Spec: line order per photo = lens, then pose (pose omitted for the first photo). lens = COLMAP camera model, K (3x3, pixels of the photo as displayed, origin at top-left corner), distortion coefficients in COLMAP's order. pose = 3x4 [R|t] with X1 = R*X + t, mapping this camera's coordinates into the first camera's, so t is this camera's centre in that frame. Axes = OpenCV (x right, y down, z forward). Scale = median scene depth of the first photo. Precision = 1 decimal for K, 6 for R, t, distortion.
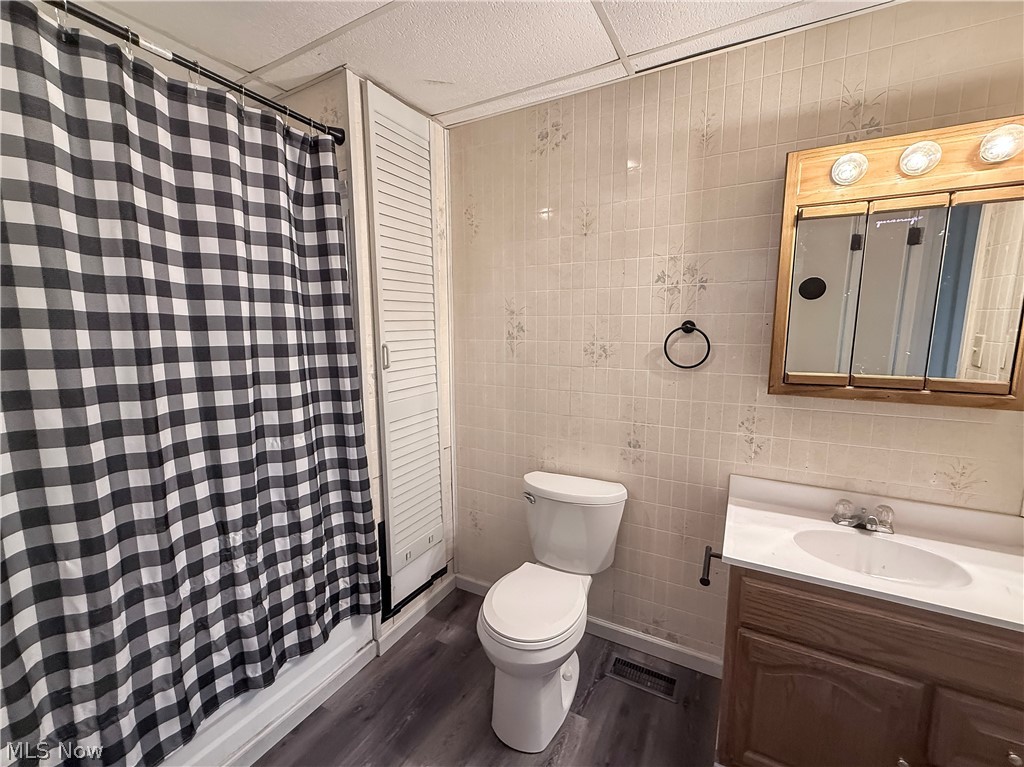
lens RADIAL K [[439.4, 0, 499.8], [0, 439.4, 381.3], [0, 0, 1]] dist [-0.002993, -0.000427]
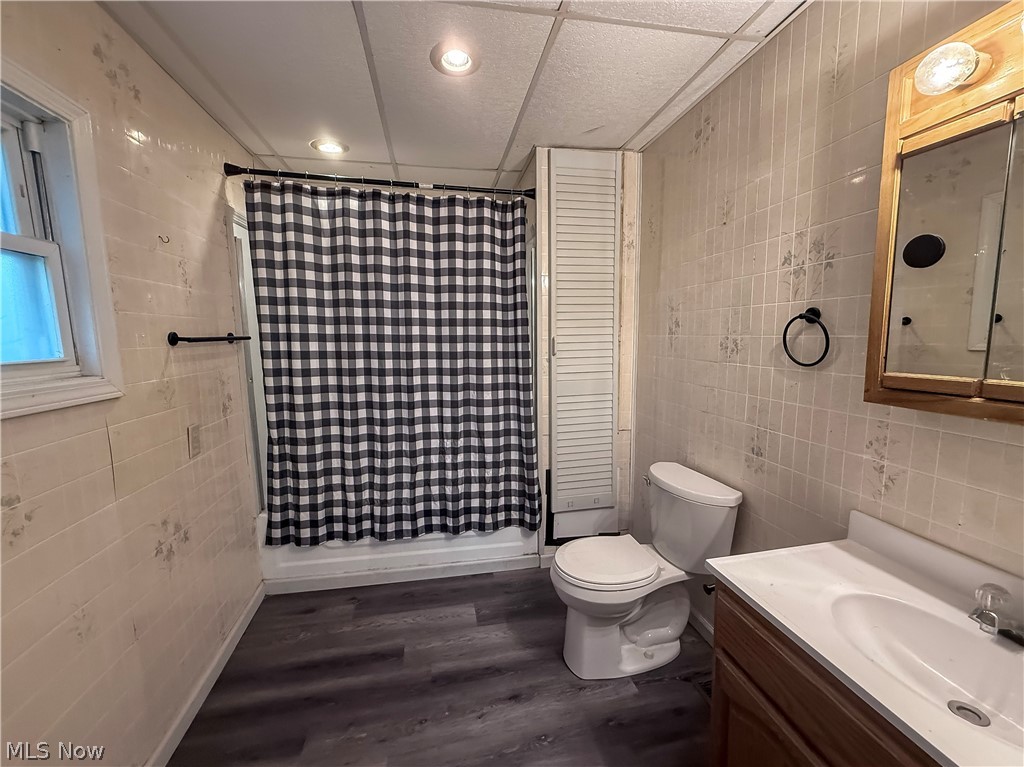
lens RADIAL K [[424.8, 0, 504.6], [0, 424.8, 382.5], [0, 0, 1]] dist [-0.000292, -0.000072]
pose [[0.623478, 0.084646, -0.777245, 0.695997], [-0.093192, 0.995081, 0.033615, 0.026496], [0.776267, 0.051475, 0.628299, 0.067310]]
